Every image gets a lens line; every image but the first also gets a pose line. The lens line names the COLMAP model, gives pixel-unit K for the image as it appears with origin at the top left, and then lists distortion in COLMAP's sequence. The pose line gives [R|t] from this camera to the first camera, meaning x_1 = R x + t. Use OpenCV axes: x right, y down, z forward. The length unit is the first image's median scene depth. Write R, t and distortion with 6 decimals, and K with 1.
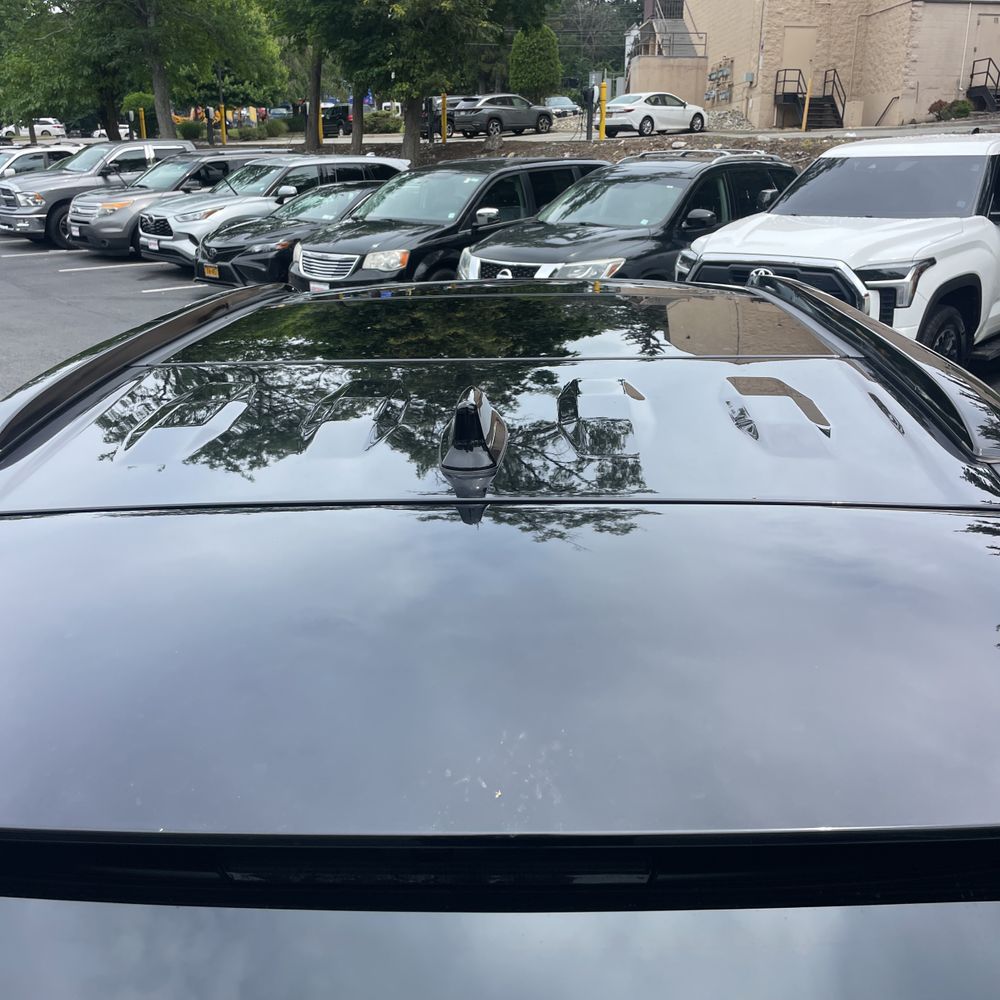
lens RADIAL K [[1010.1, 0, 500.0], [0, 1010.1, 500.0], [0, 0, 1]] dist [0.094222, -0.122890]
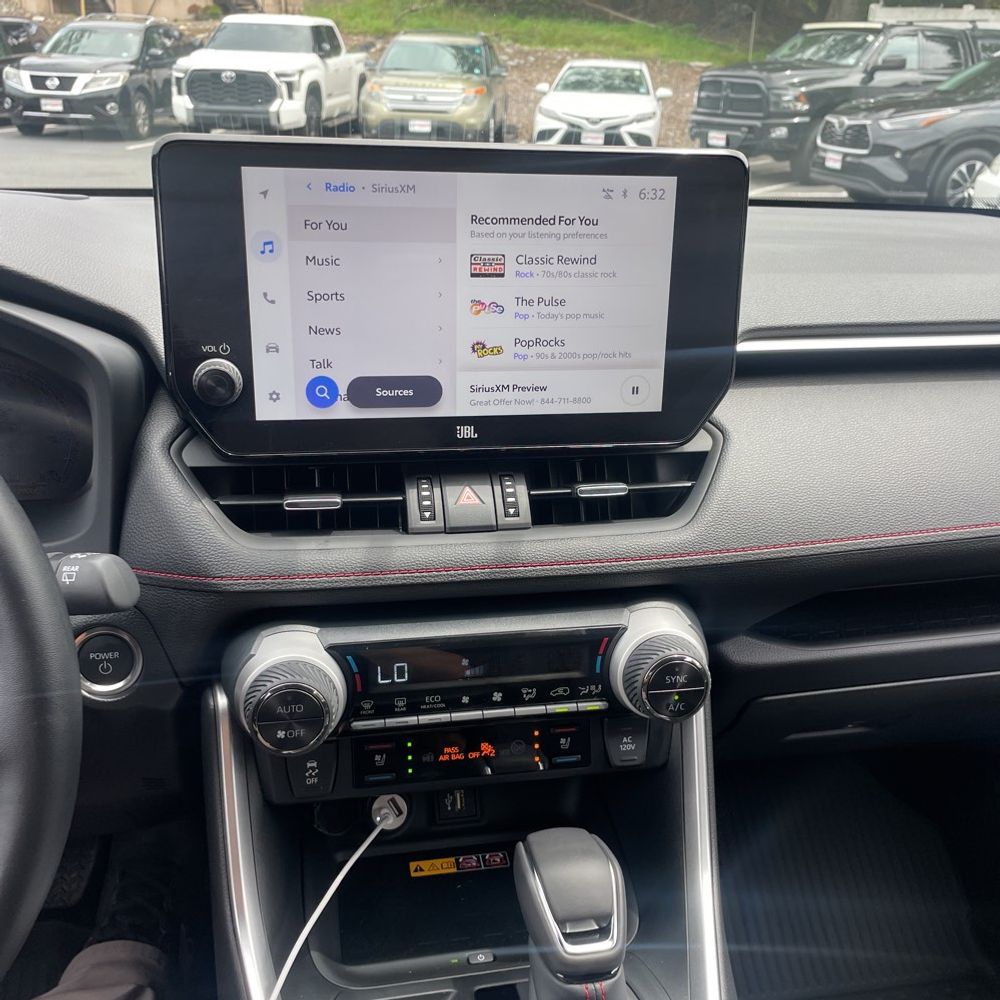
lens RADIAL K [[1010.1, 0, 500.0], [0, 1010.1, 500.0], [0, 0, 1]] dist [0.094222, -0.122890]
pose [[0.766014, -0.213389, 0.606372, -0.283294], [0.166839, 0.976967, 0.133043, 0.160262], [-0.620795, -0.000747, 0.783972, -0.354854]]
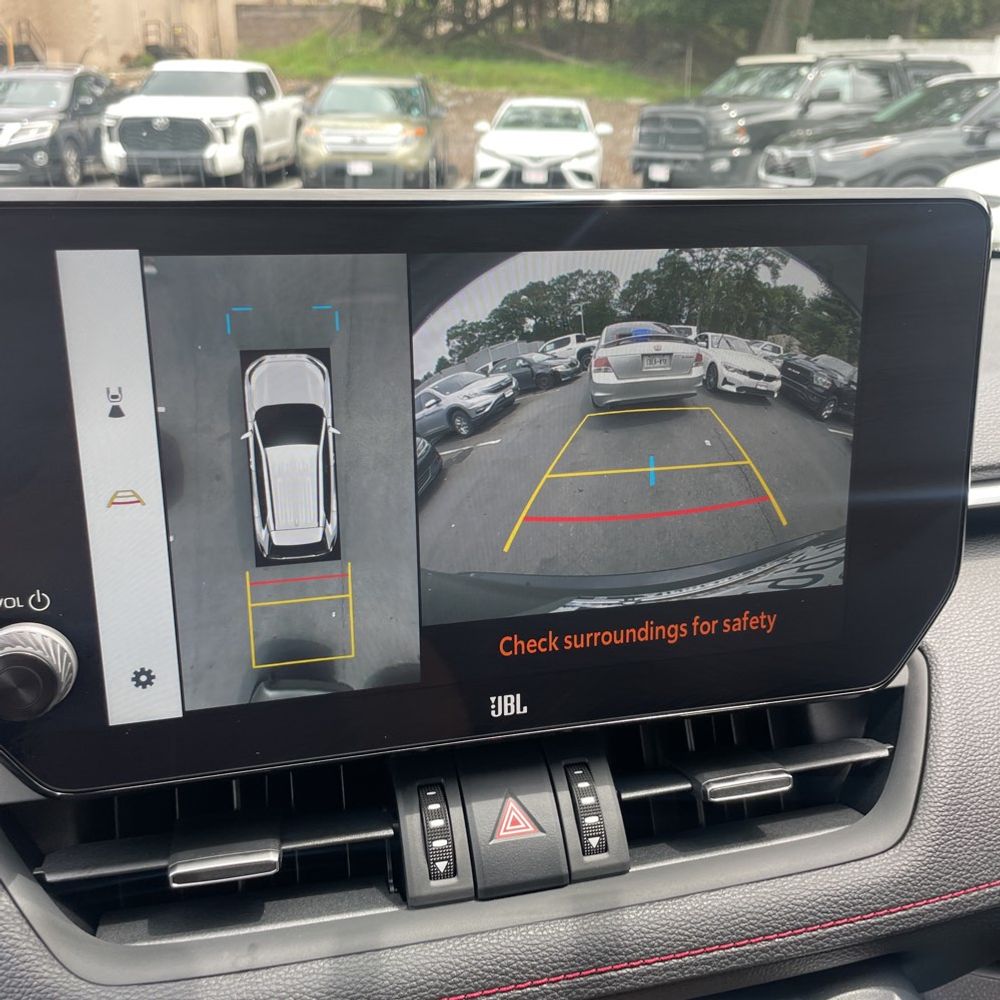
lens RADIAL K [[1010.1, 0, 500.0], [0, 1010.1, 500.0], [0, 0, 1]] dist [0.094222, -0.122890]
pose [[0.727951, -0.223307, 0.648245, -0.274117], [0.202346, 0.973333, 0.108067, 0.156506], [-0.655090, 0.052502, 0.753724, -0.341238]]
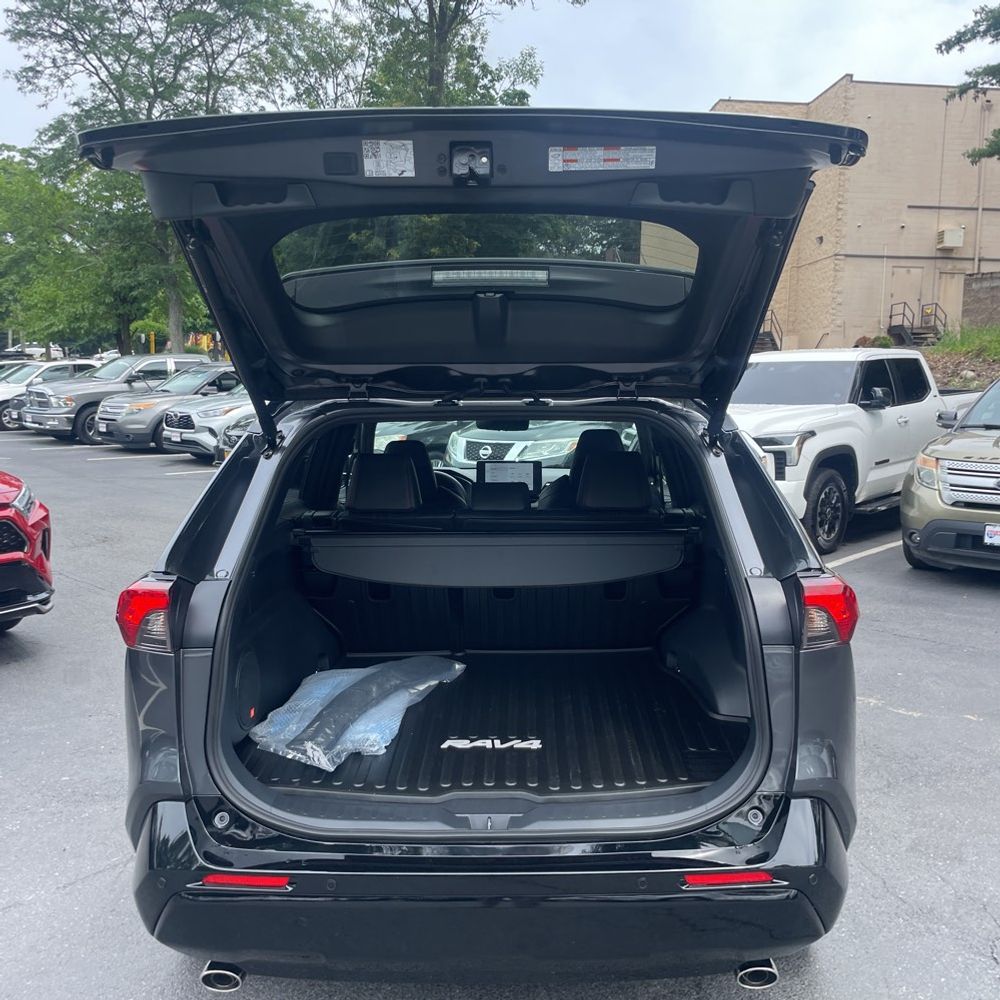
lens RADIAL K [[1010.1, 0, 500.0], [0, 1010.1, 500.0], [0, 0, 1]] dist [0.094222, -0.122890]
pose [[0.999586, 0.013057, 0.025651, -0.003998], [-0.007352, 0.977451, -0.211034, 0.047011], [-0.027828, 0.210758, 0.977142, -0.089223]]
